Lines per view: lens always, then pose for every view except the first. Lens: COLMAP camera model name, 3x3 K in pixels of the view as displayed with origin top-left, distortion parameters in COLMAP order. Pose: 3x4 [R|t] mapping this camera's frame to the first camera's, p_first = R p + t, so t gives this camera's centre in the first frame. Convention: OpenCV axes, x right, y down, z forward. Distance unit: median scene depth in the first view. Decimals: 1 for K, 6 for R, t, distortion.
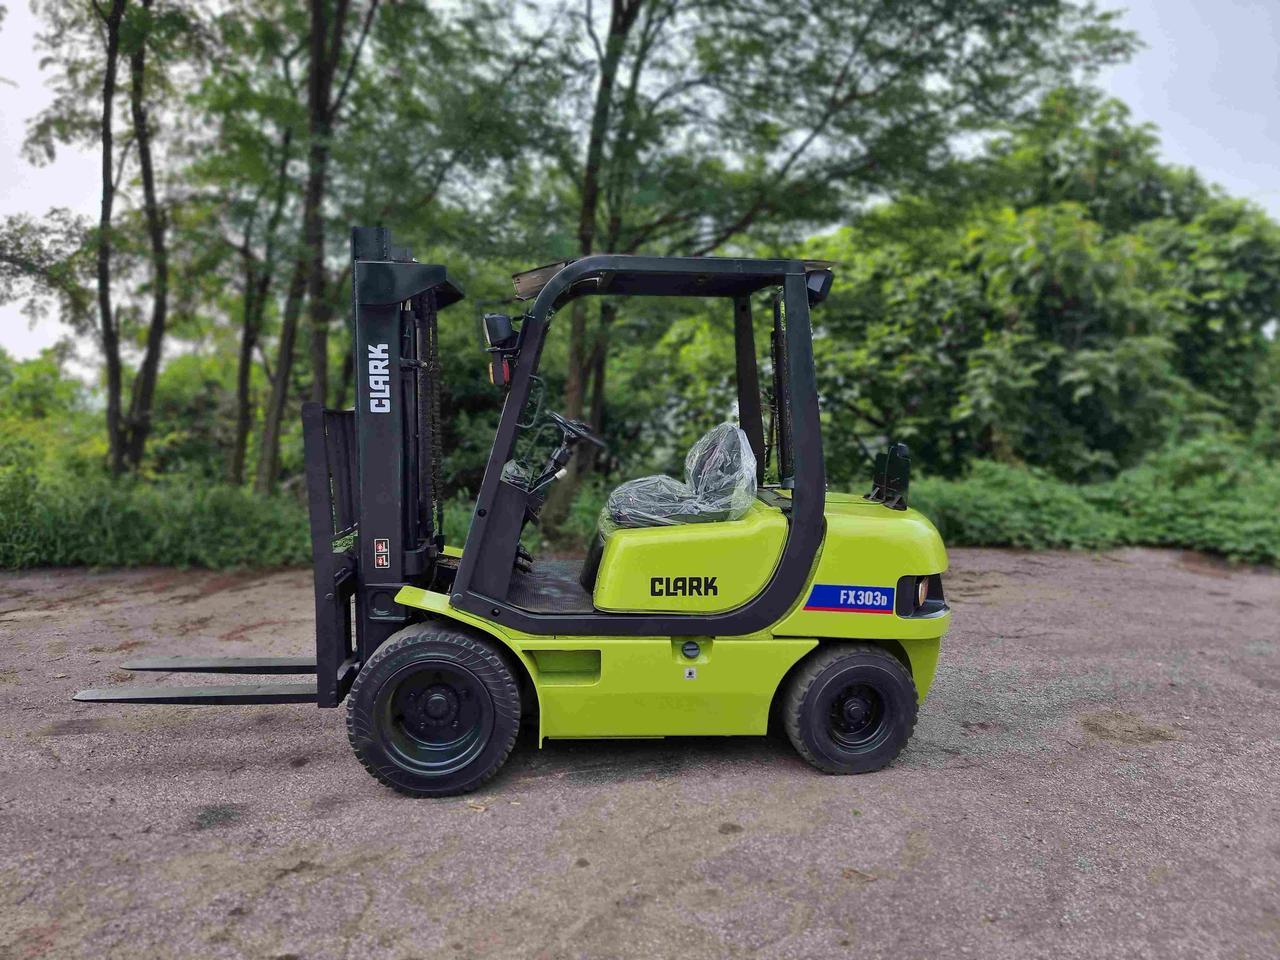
lens RADIAL K [[901.5, 0, 640.0], [0, 901.5, 480.0], [0, 0, 1]] dist [0.031680, -0.001705]
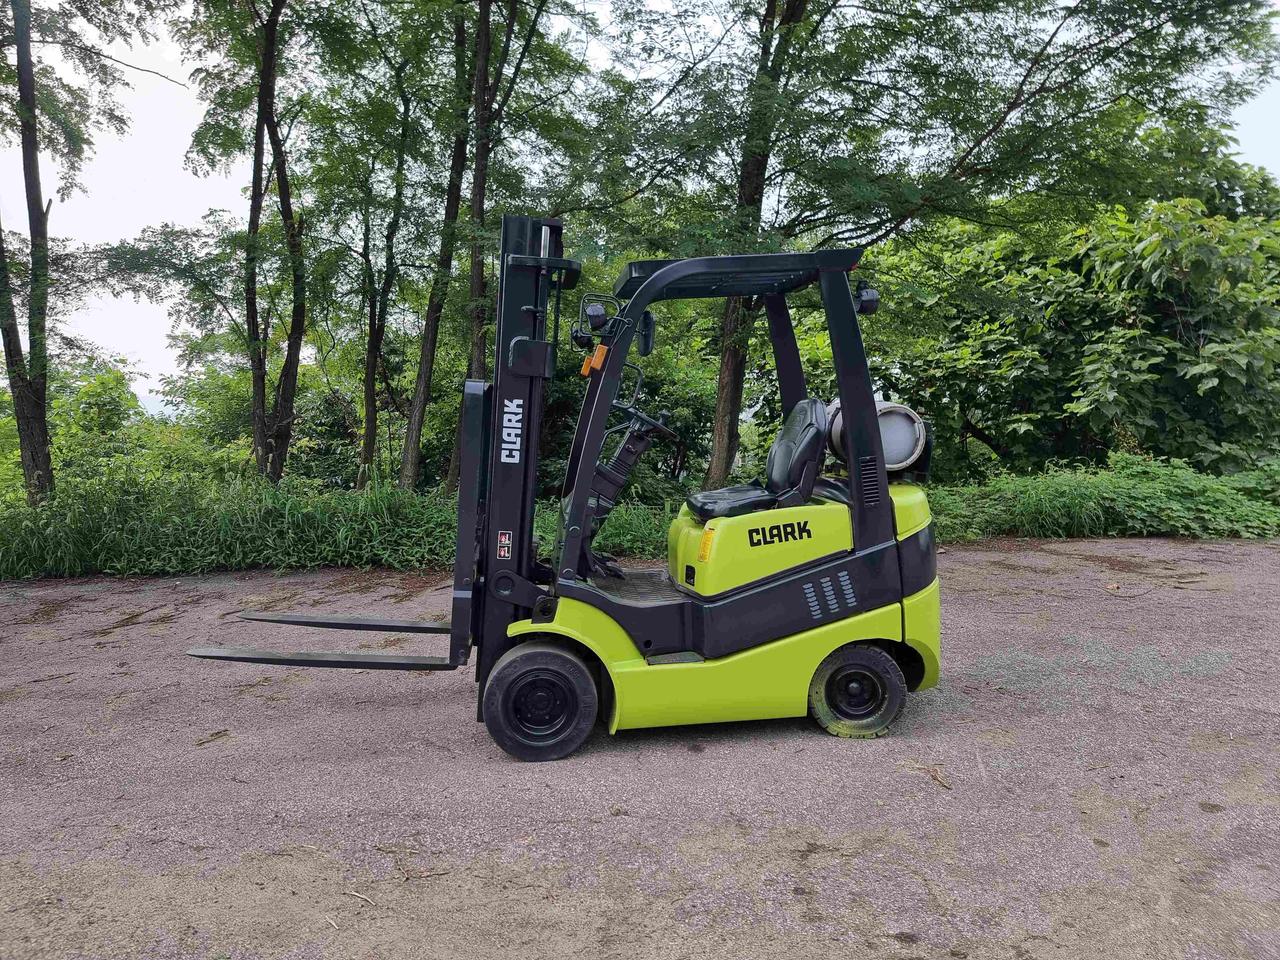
lens RADIAL K [[890.0, 0, 640.0], [0, 890.0, 480.0], [0, 0, 1]] dist [0.041687, -0.000003]
pose [[0.999622, -0.014753, 0.023220, -0.173980], [0.015030, 0.999818, -0.011769, 0.012035], [-0.023042, 0.012113, 0.999661, 0.011821]]
